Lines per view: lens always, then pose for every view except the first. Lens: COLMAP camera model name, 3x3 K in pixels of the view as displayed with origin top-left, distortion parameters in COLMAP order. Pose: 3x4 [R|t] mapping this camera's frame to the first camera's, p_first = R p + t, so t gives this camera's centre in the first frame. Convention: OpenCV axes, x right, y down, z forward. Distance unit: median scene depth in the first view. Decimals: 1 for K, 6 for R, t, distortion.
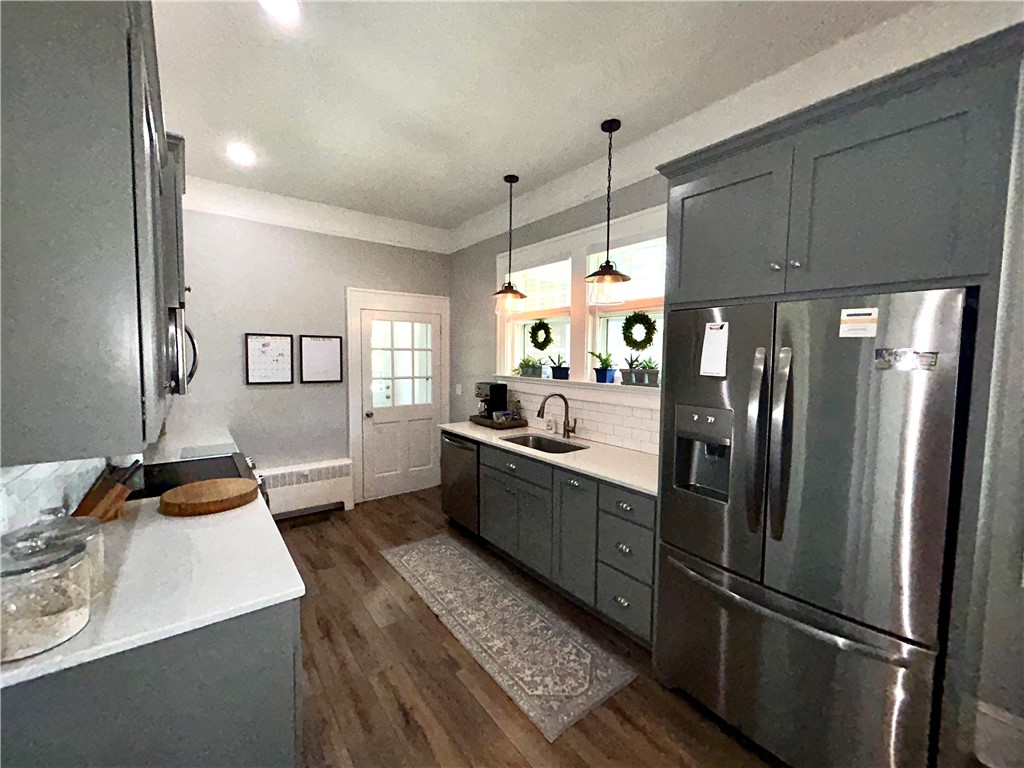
lens RADIAL K [[412.3, 0, 510.7], [0, 412.3, 381.1], [0, 0, 1]] dist [-0.006494, 0.001082]
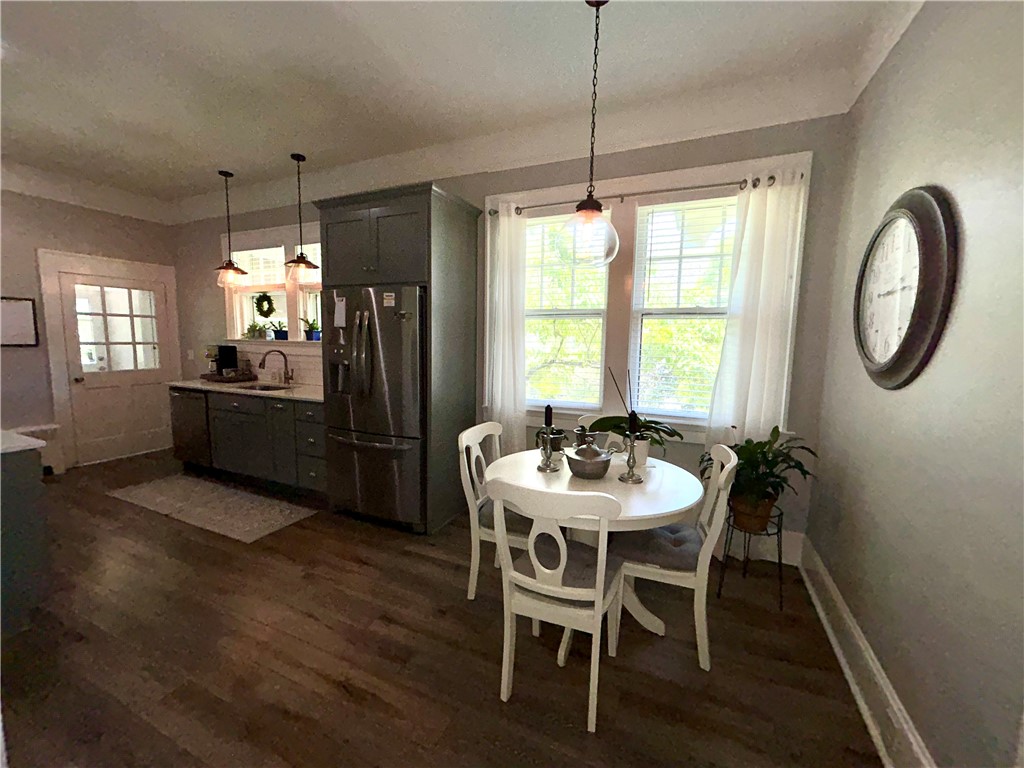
lens RADIAL K [[412.3, 0, 515.3], [0, 412.3, 385.0], [0, 0, 1]] dist [-0.006494, 0.001082]
pose [[0.876815, -0.046452, 0.478580, 0.133169], [0.020989, 0.998071, 0.058420, 0.072651], [-0.480370, -0.041179, 0.876098, -0.464434]]
